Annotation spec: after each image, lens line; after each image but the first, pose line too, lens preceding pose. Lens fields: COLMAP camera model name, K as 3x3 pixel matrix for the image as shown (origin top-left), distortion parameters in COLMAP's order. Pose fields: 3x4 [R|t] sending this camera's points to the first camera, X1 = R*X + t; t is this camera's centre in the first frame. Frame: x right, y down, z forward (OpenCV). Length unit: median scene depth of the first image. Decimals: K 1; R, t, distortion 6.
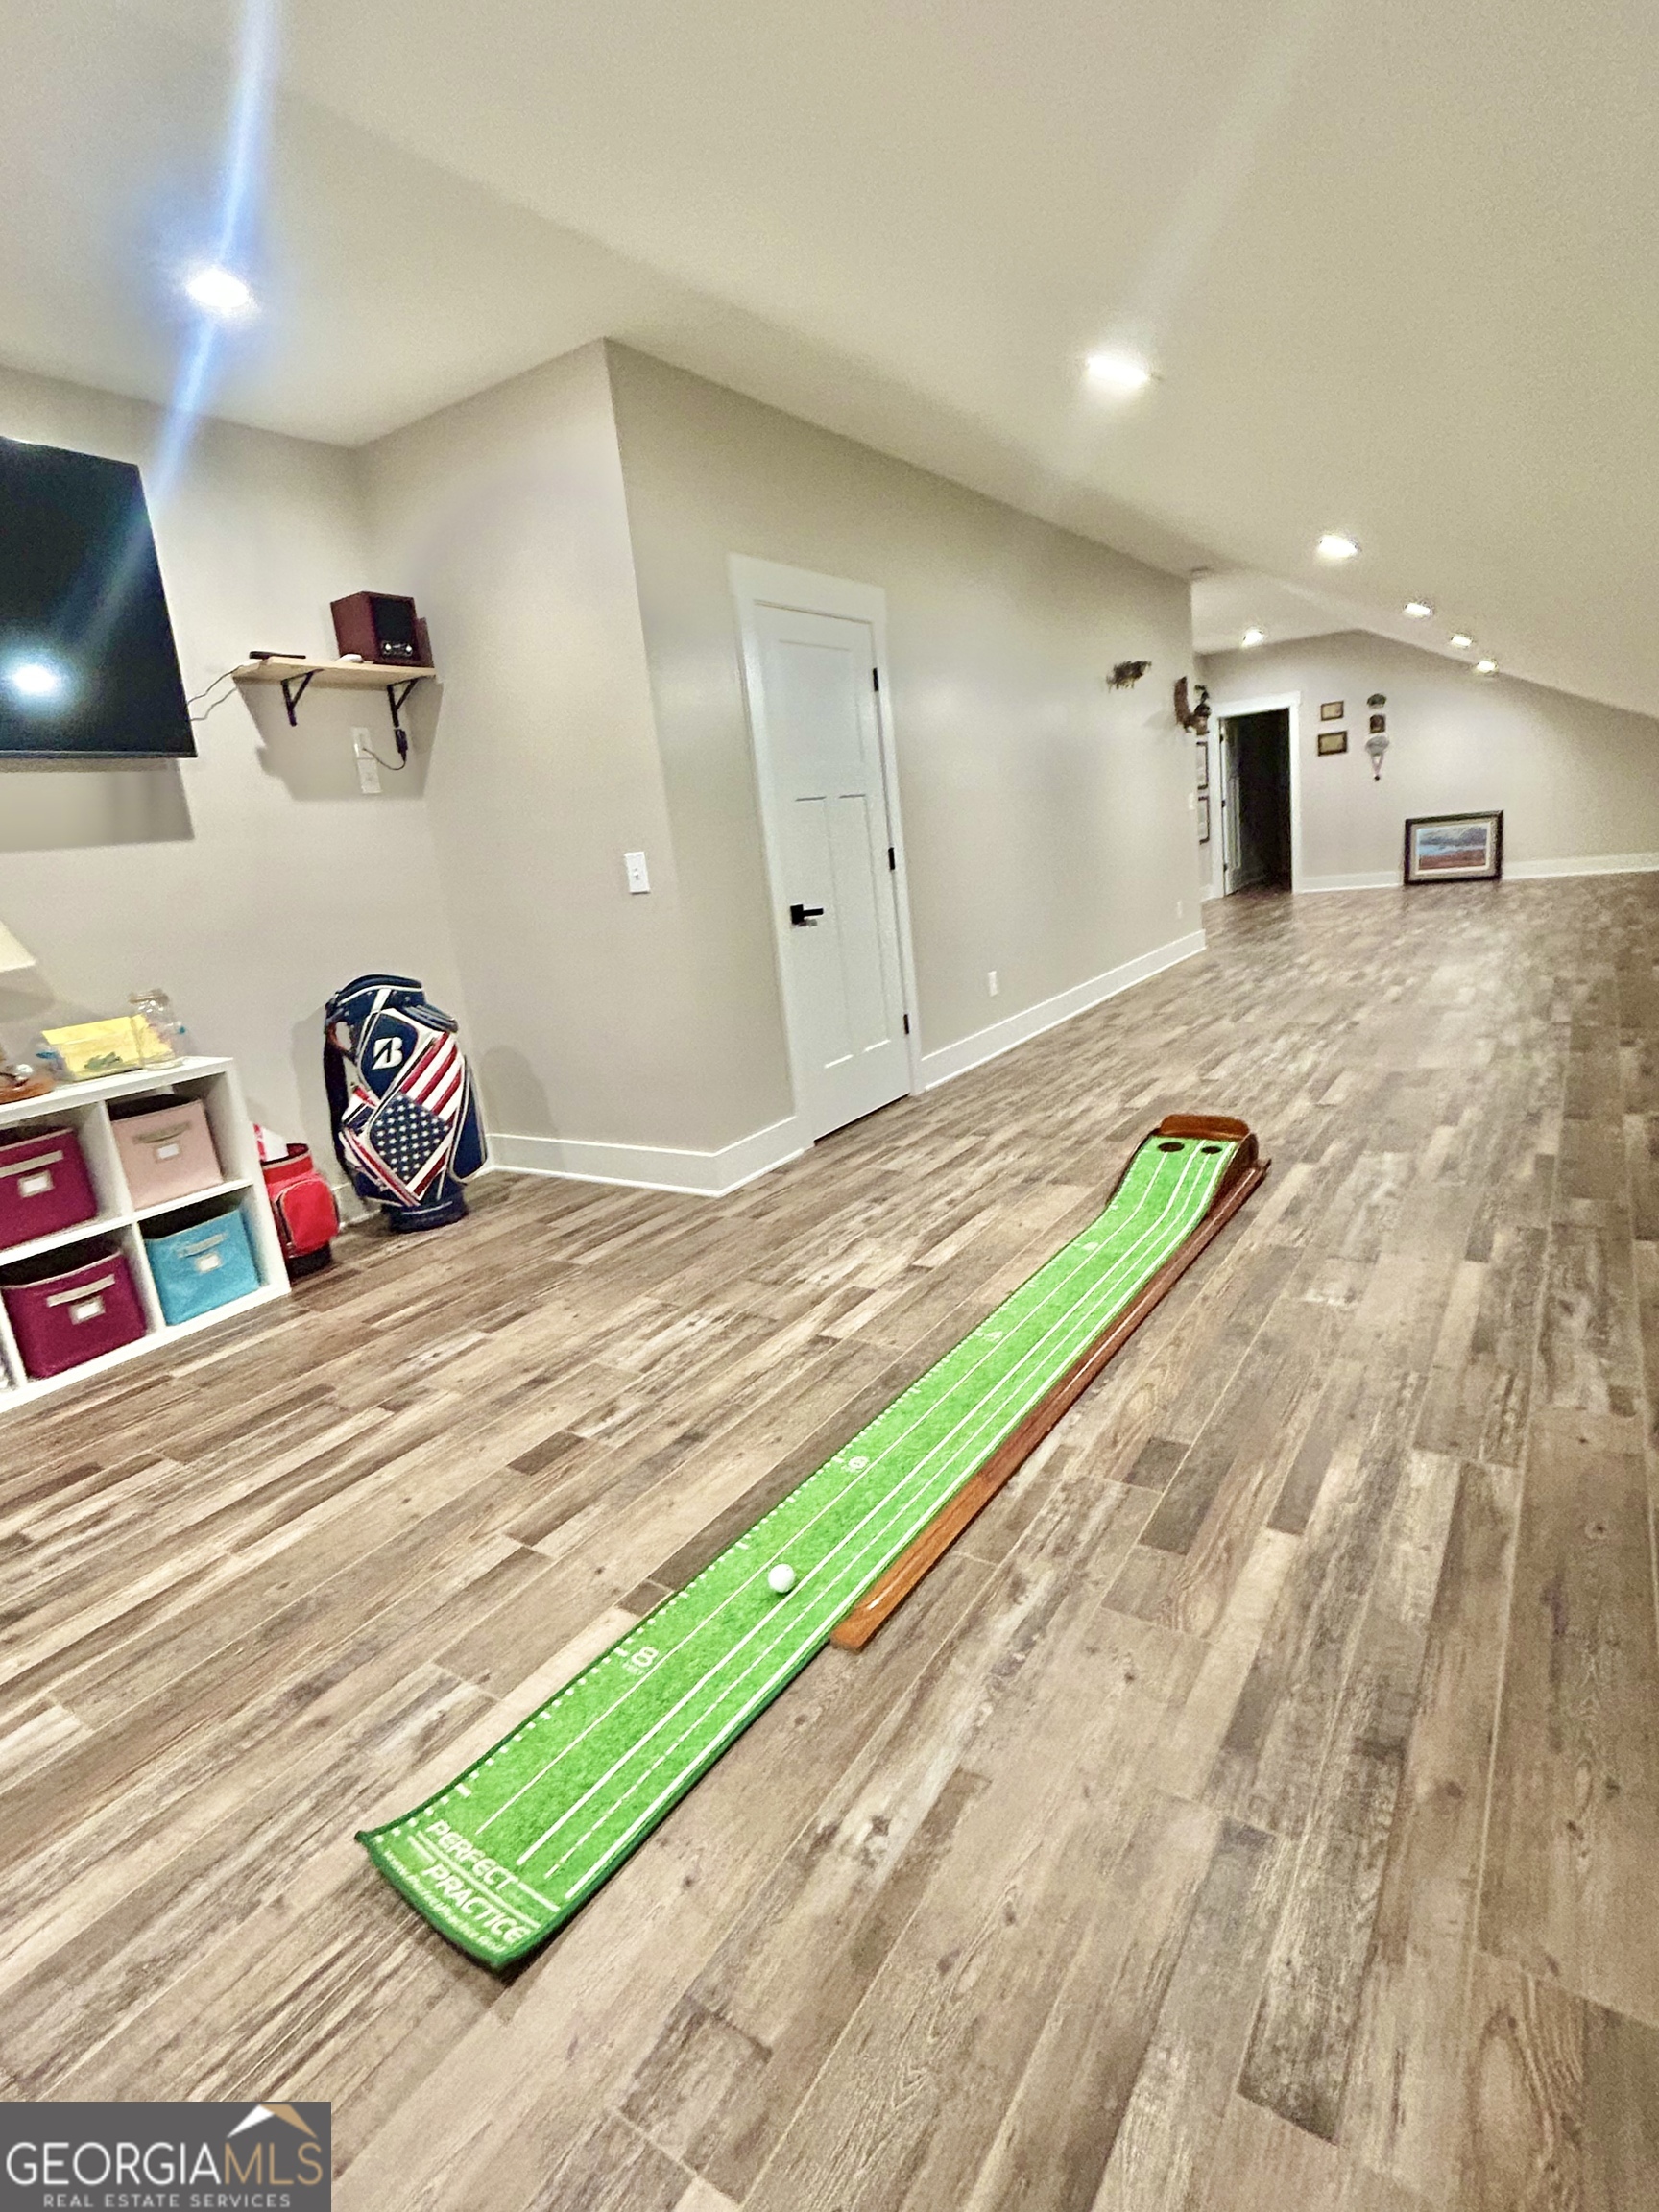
lens RADIAL K [[1088.9, 0, 829.9], [0, 1088.9, 1104.3], [0, 0, 1]] dist [-0.006153, 0.001226]
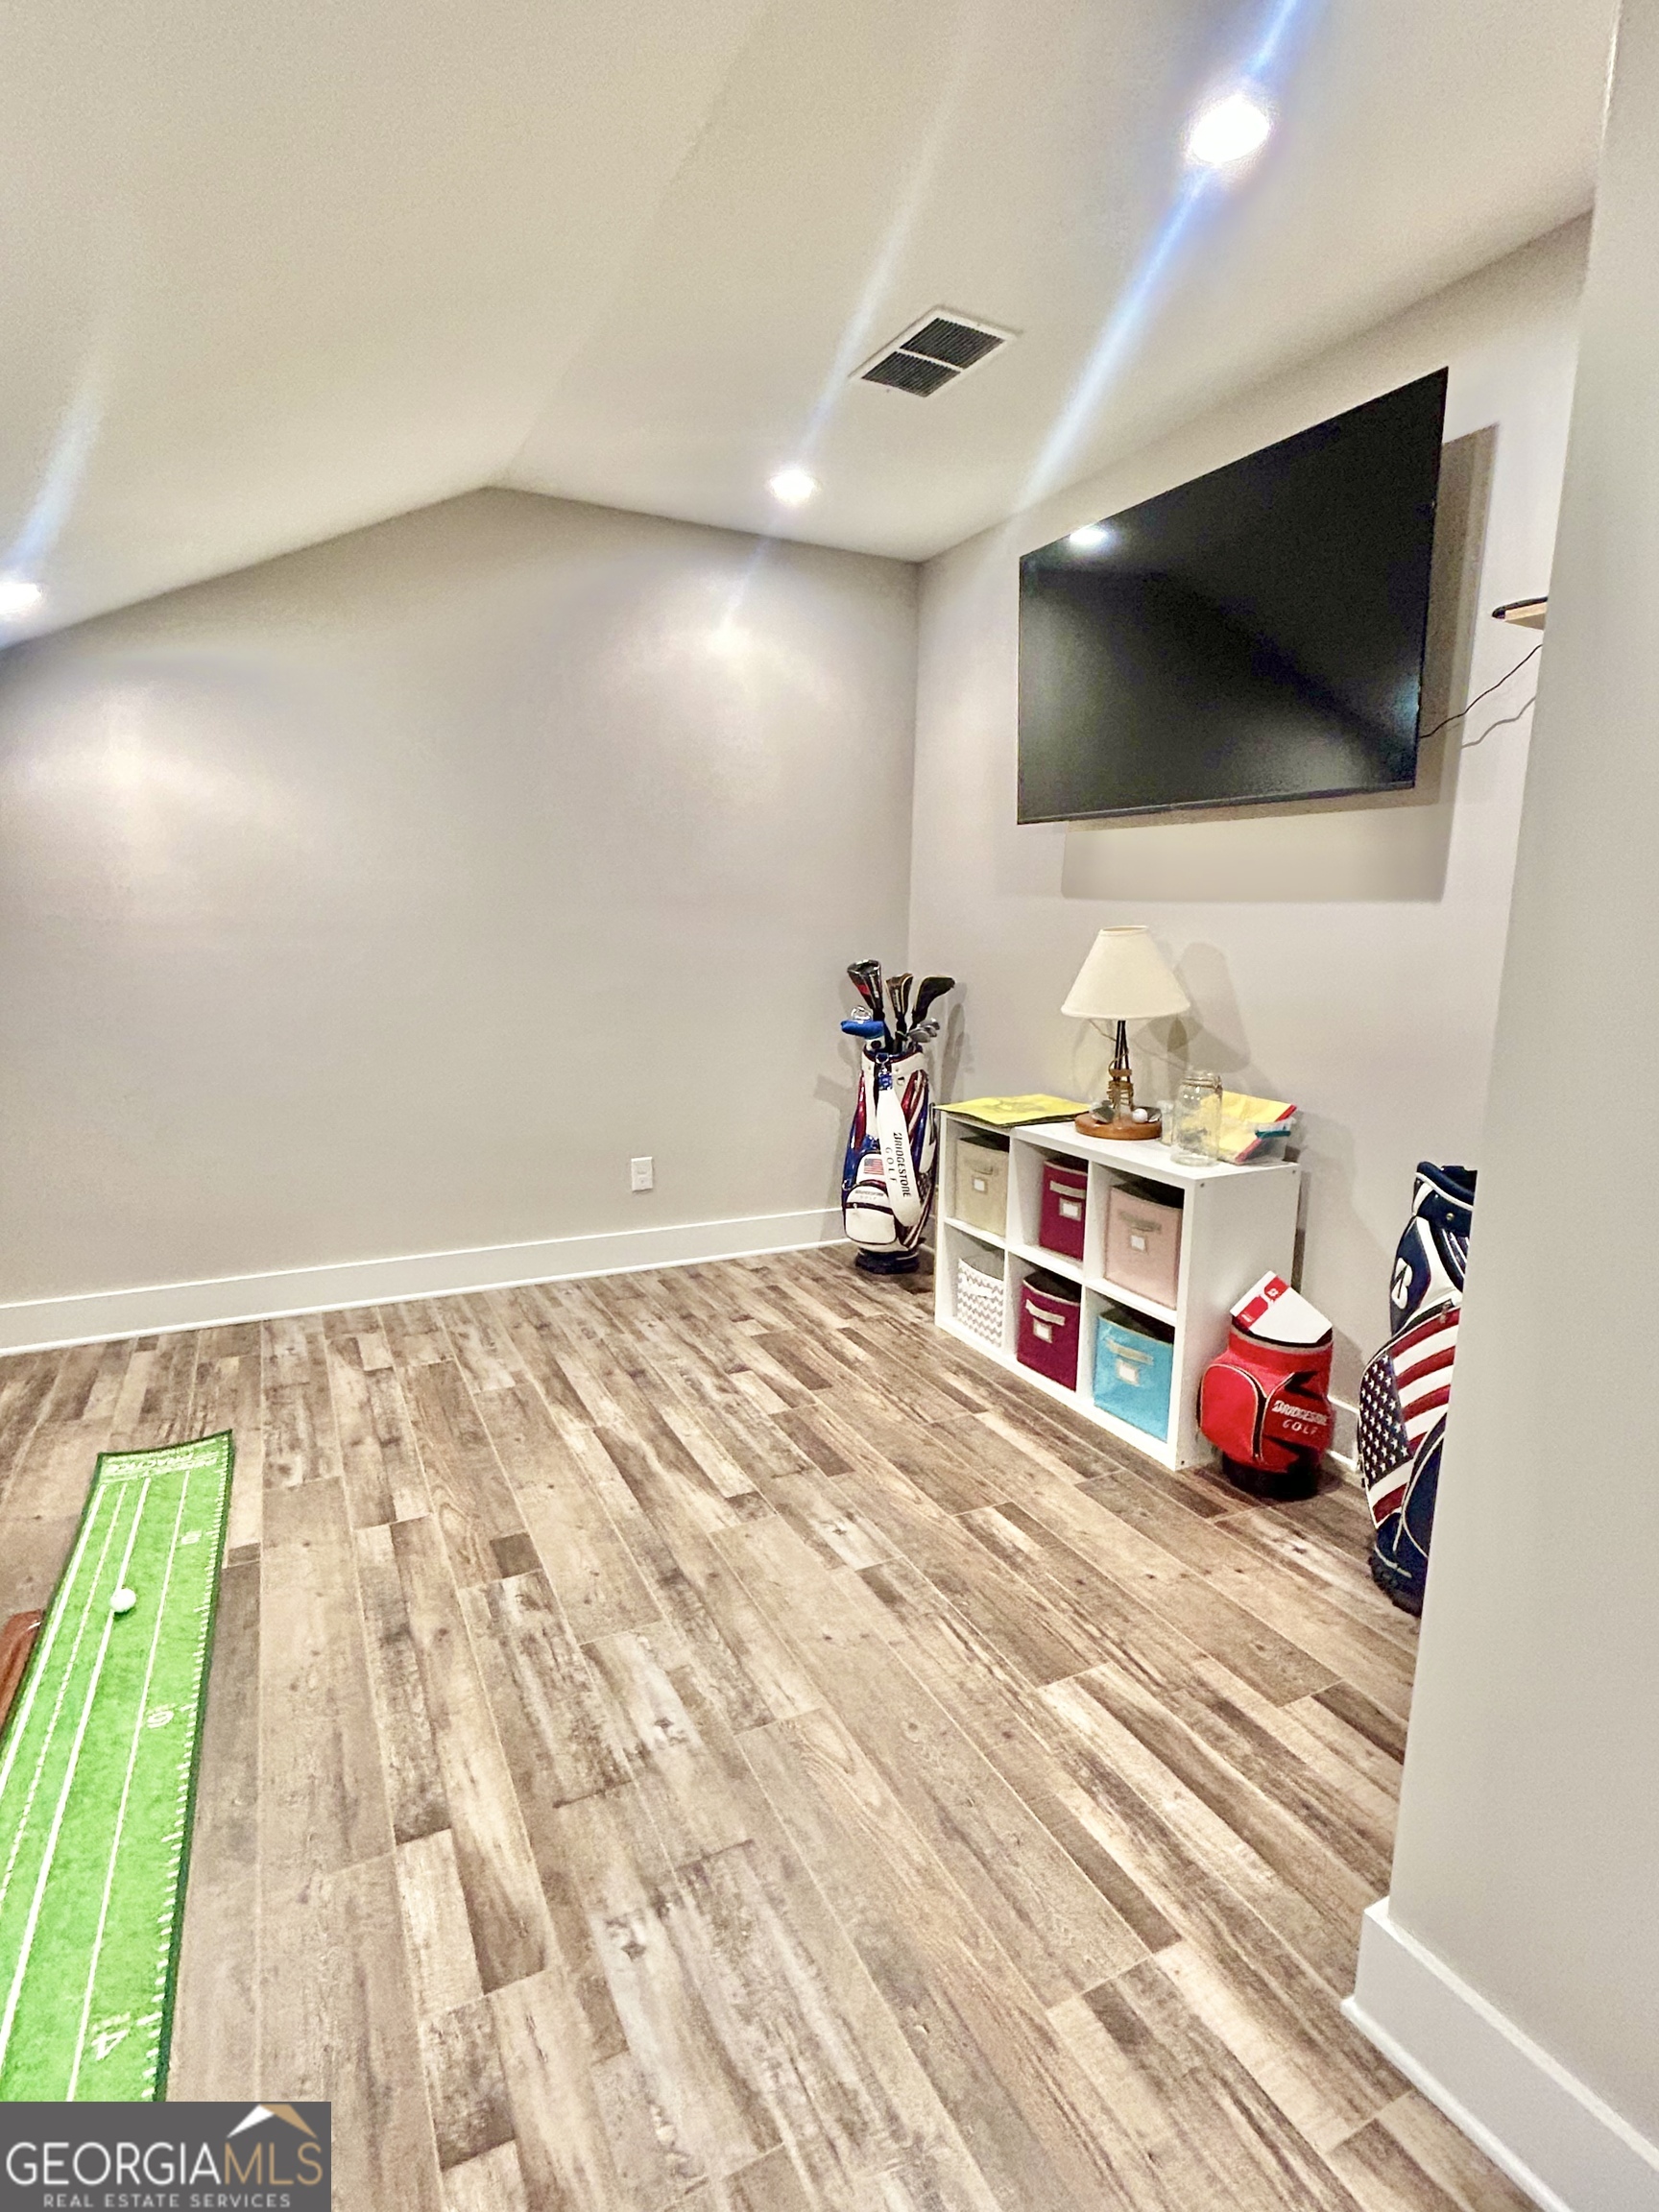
lens RADIAL K [[1088.9, 0, 832.7], [0, 1088.9, 1109.4], [0, 0, 1]] dist [-0.006153, 0.001226]
pose [[-0.479841, 0.249854, -0.841026, 0.279709], [-0.173459, 0.912654, 0.370100, -0.392090], [0.860037, 0.323473, -0.394590, 1.234176]]
